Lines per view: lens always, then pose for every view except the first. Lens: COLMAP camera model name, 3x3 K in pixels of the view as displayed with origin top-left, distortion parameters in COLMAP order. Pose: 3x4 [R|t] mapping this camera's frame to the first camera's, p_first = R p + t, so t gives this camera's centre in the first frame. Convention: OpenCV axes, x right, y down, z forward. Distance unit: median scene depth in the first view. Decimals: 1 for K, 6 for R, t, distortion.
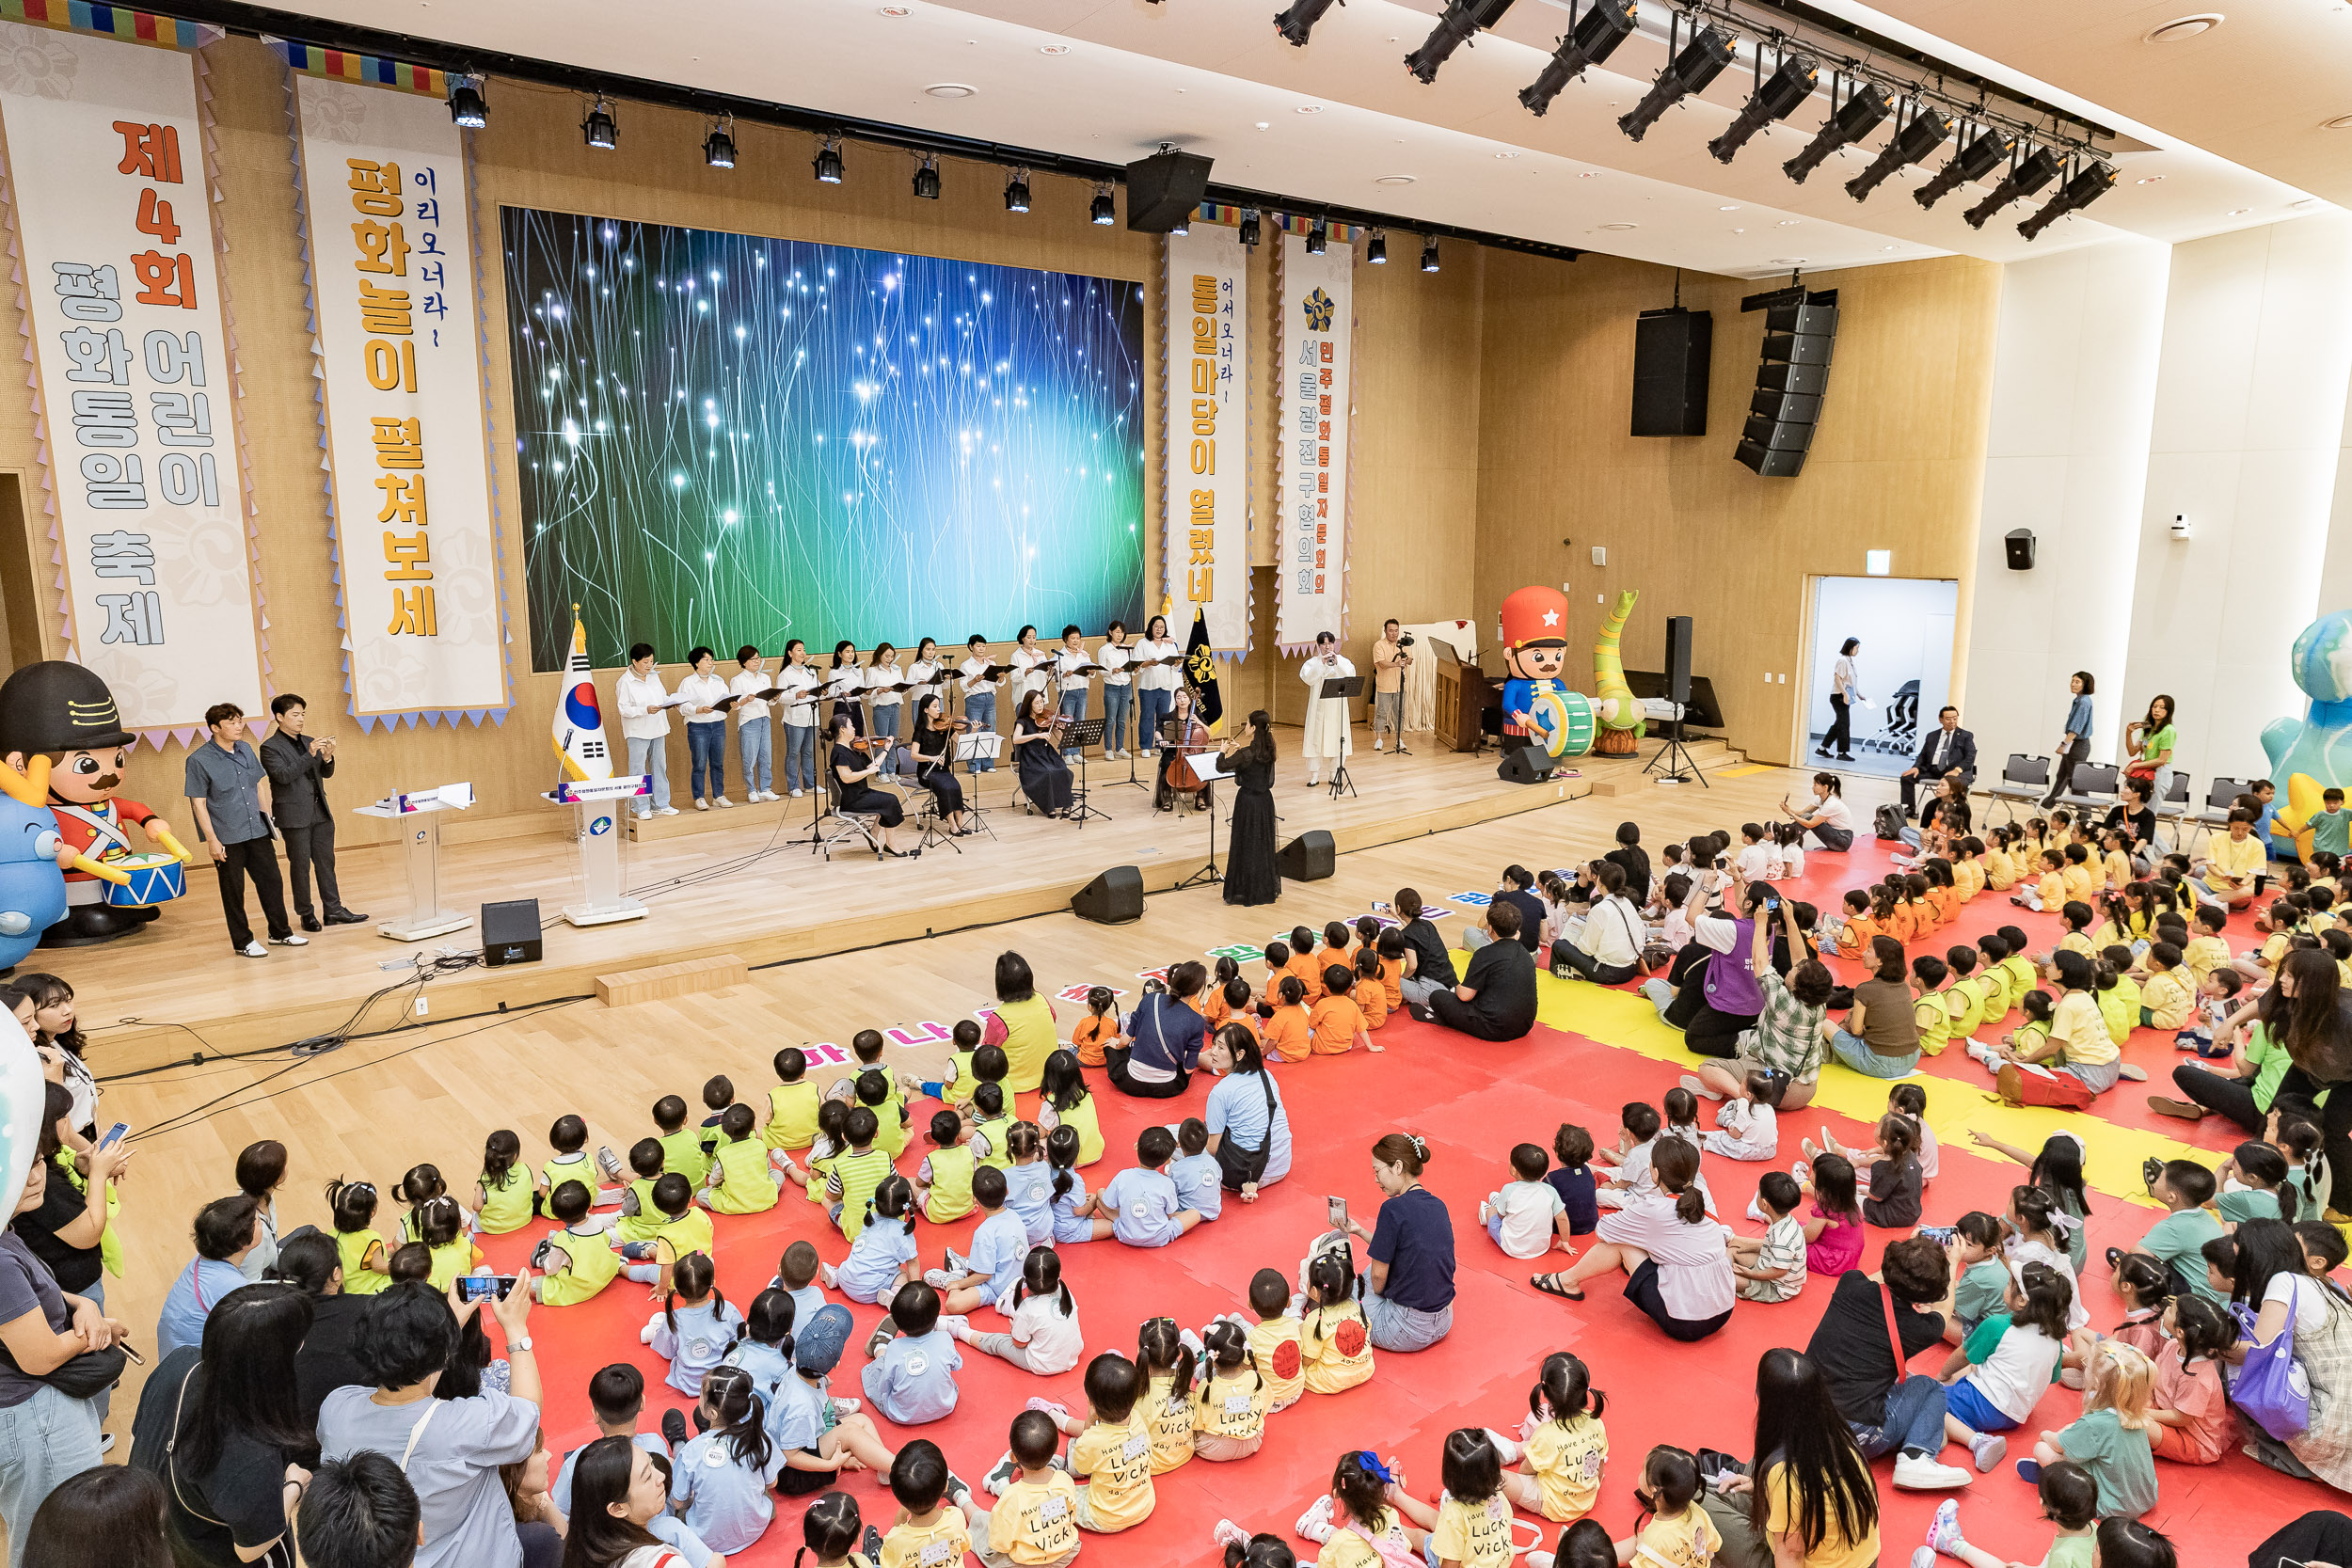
lens RADIAL K [[1594.0, 0, 1192.3], [0, 1594.0, 814.6], [0, 0, 1]] dist [-0.019840, 0.034745]
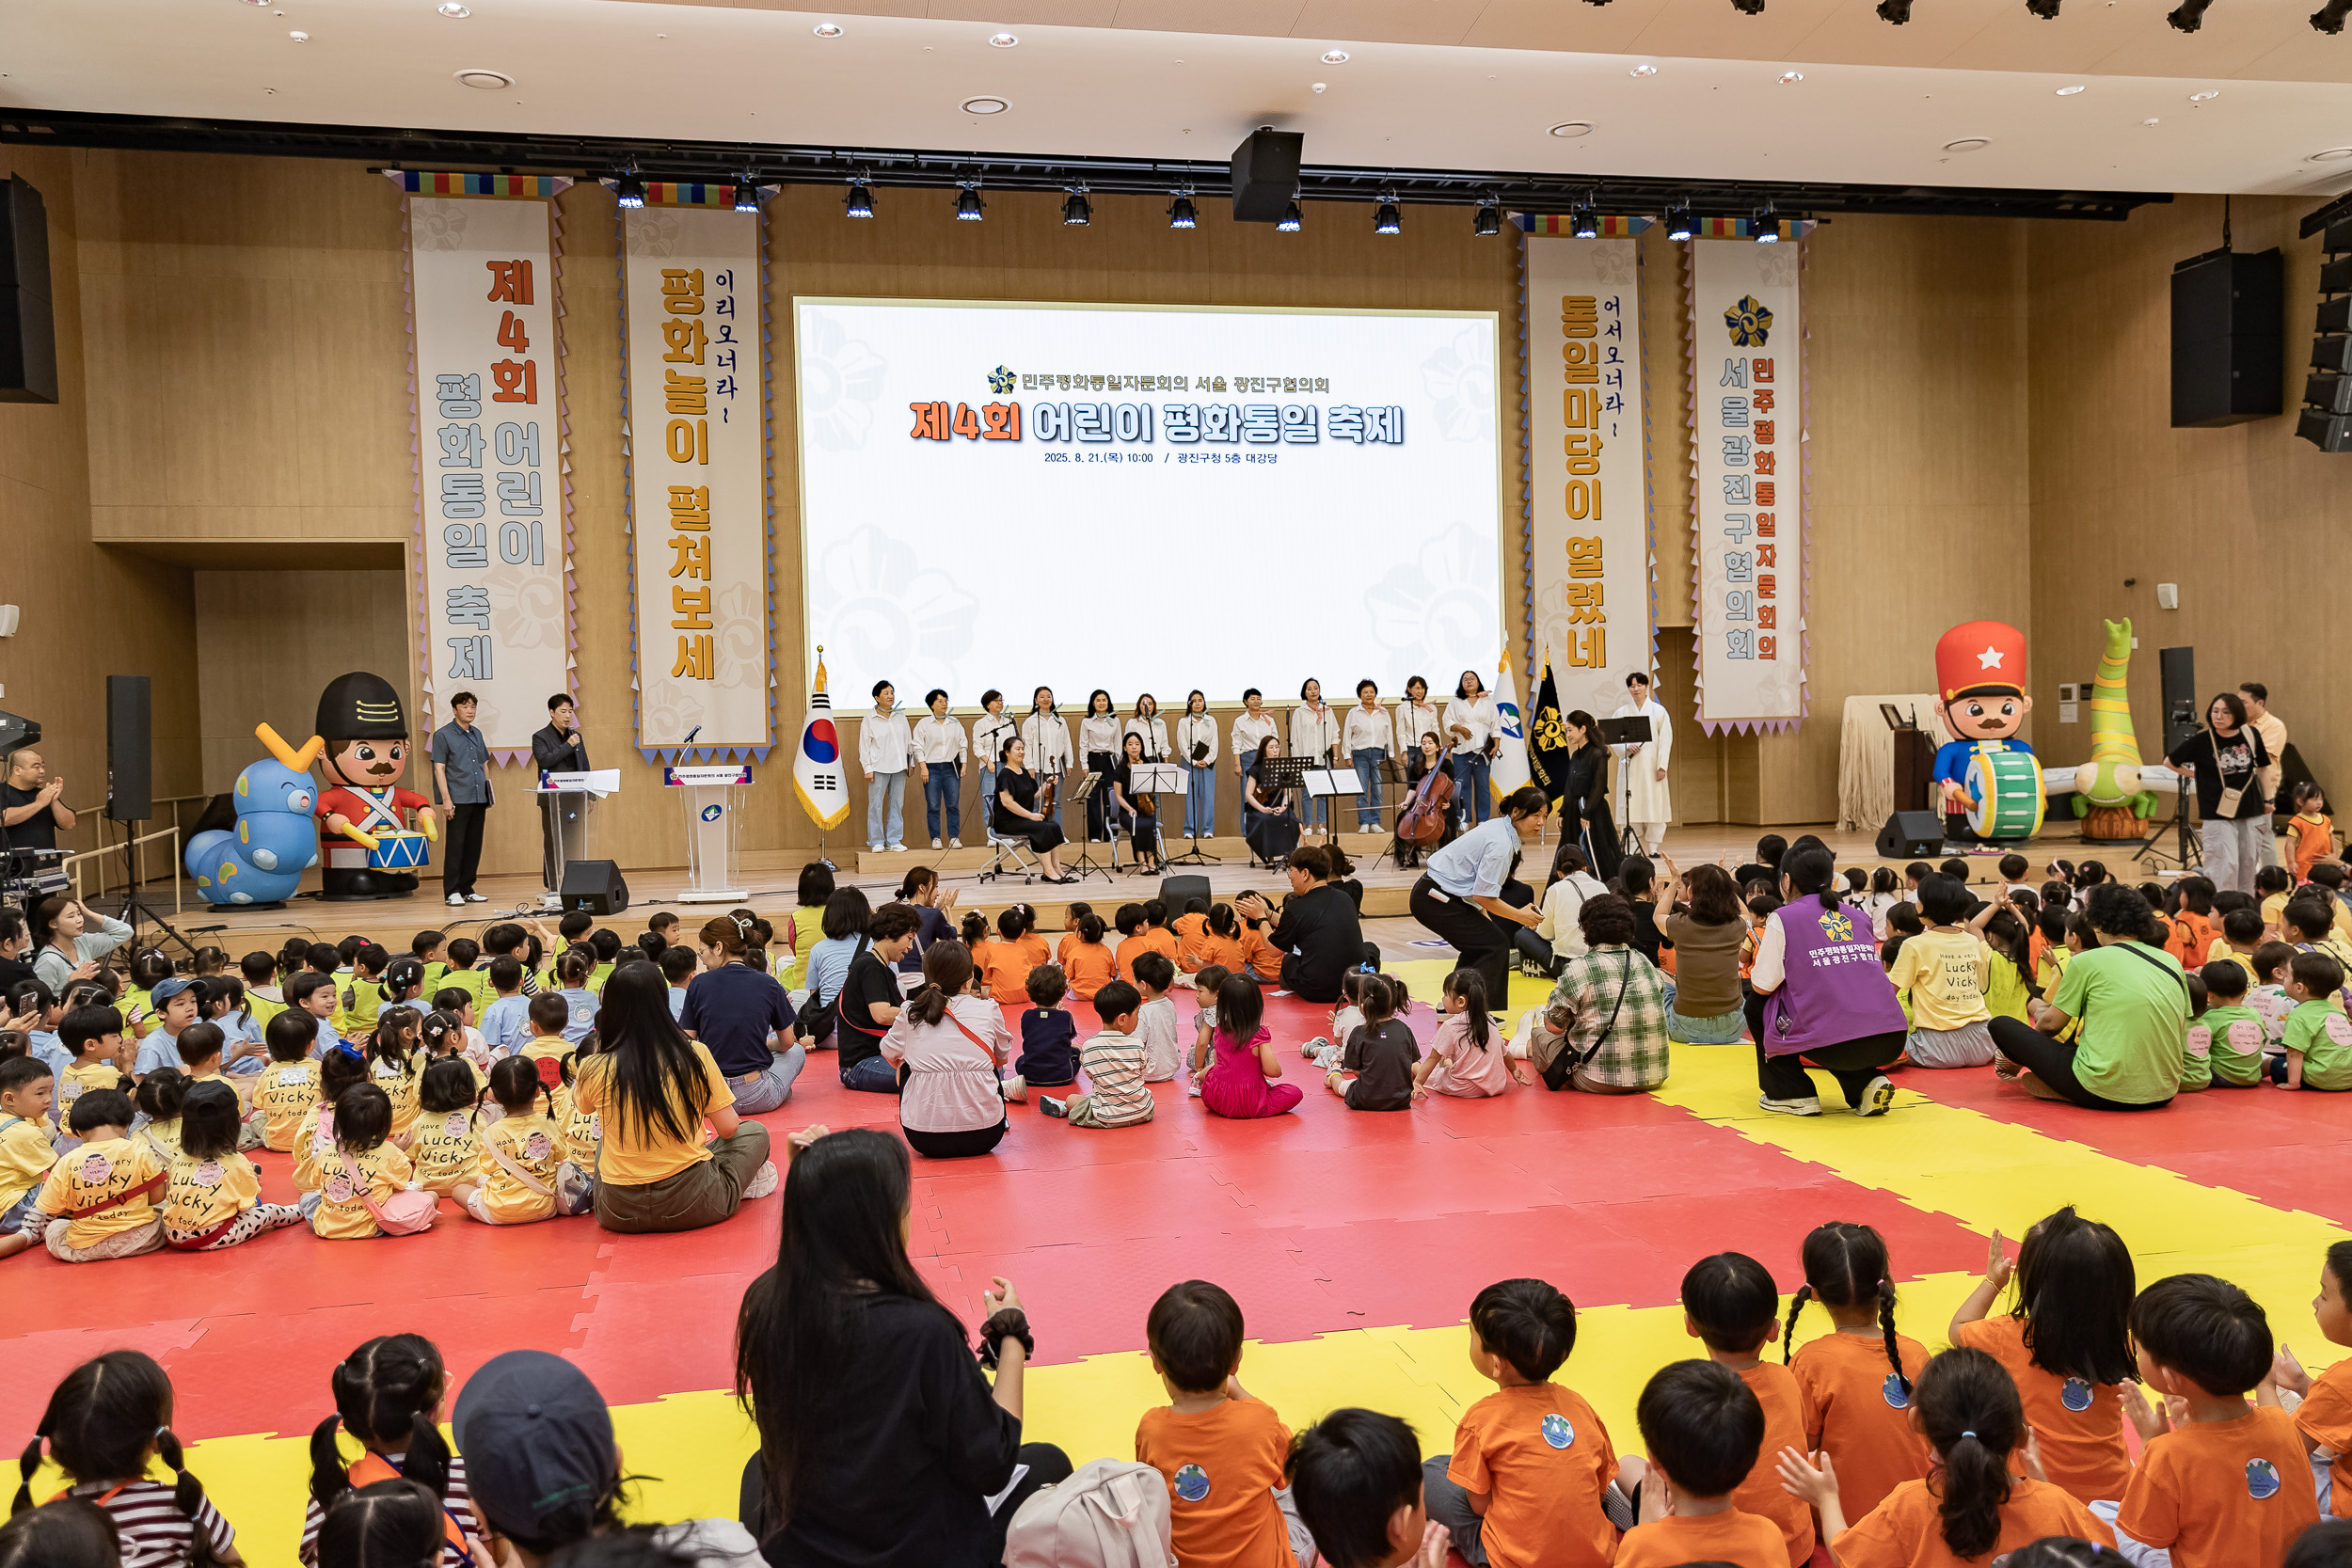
lens RADIAL K [[1919.8, 0, 1165.3], [0, 1919.8, 818.0], [0, 0, 1]] dist [0.010100, 0.013794]
pose [[0.870661, -0.002965, -0.491875, 0.459736], [-0.065844, 0.990280, -0.122518, 0.127774], [0.487458, 0.139059, 0.862002, 0.019752]]
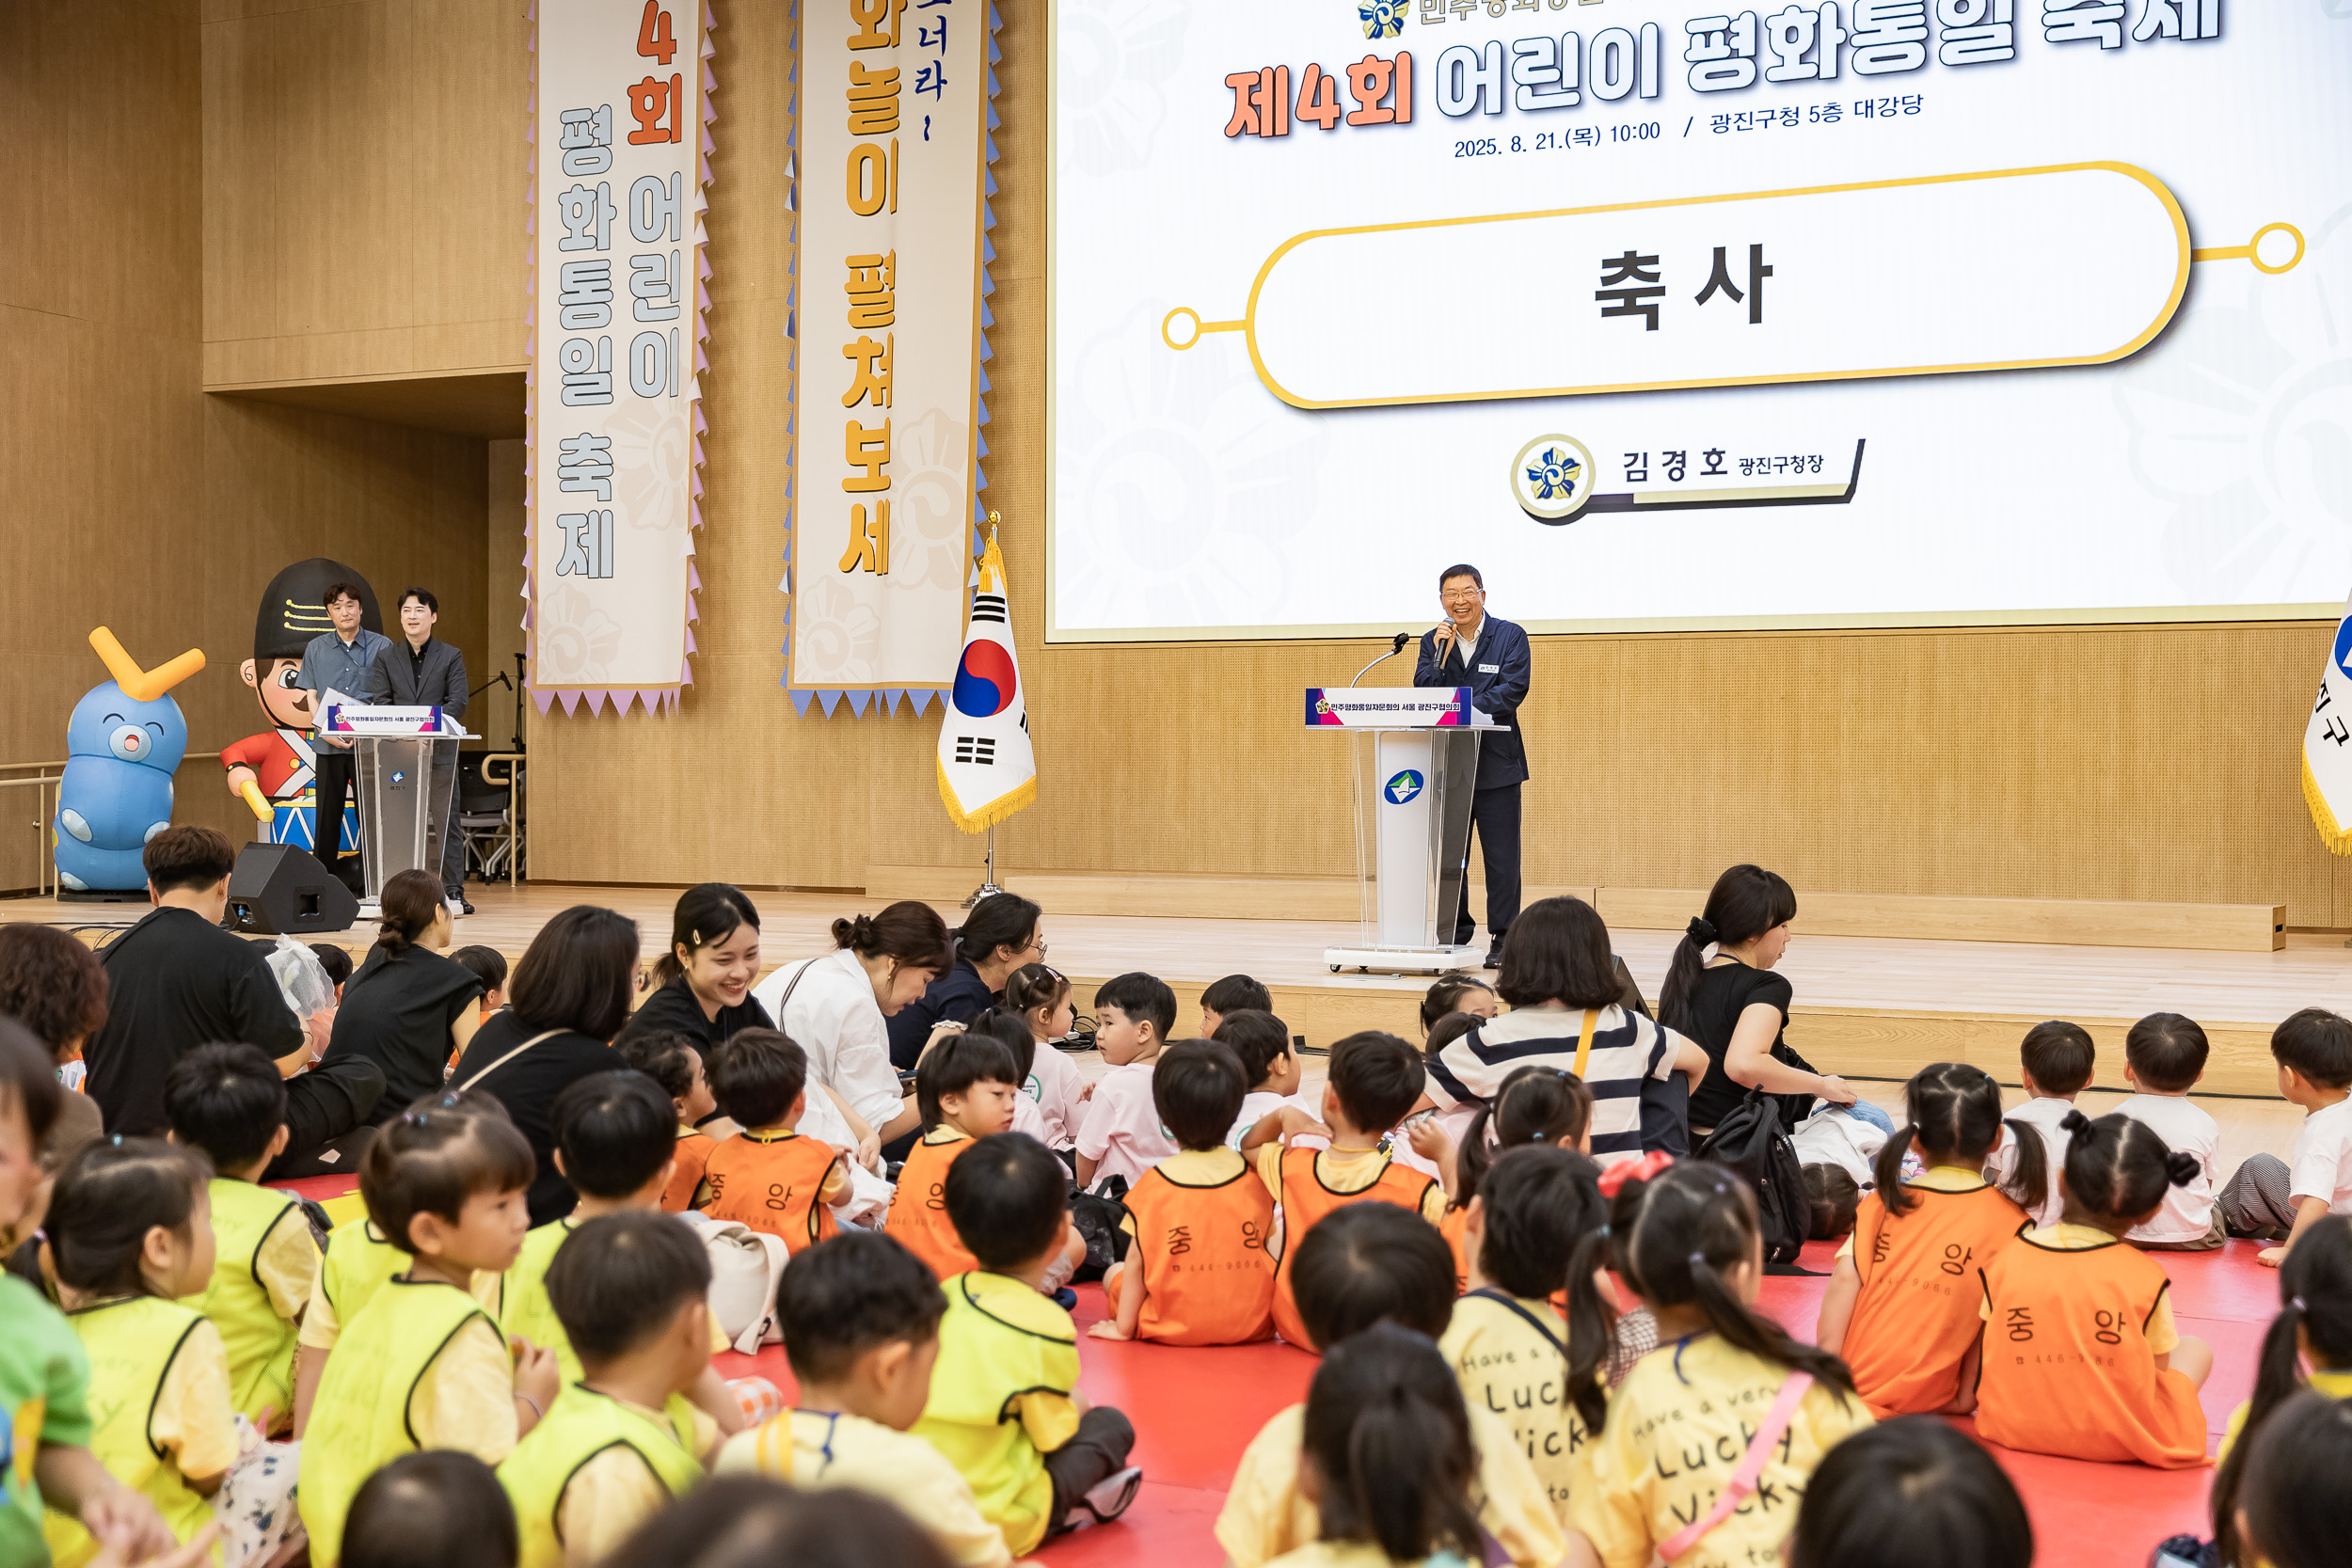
lens RADIAL K [[2833.2, 0, 1150.8], [0, 2833.2, 825.1], [0, 0, 1]] dist [0.032801, 0.000000]
pose [[0.386547, 0.015814, -0.922134, 0.656633], [-0.180182, 0.981881, -0.058691, 0.038971], [0.904498, 0.188839, 0.382392, 0.681119]]
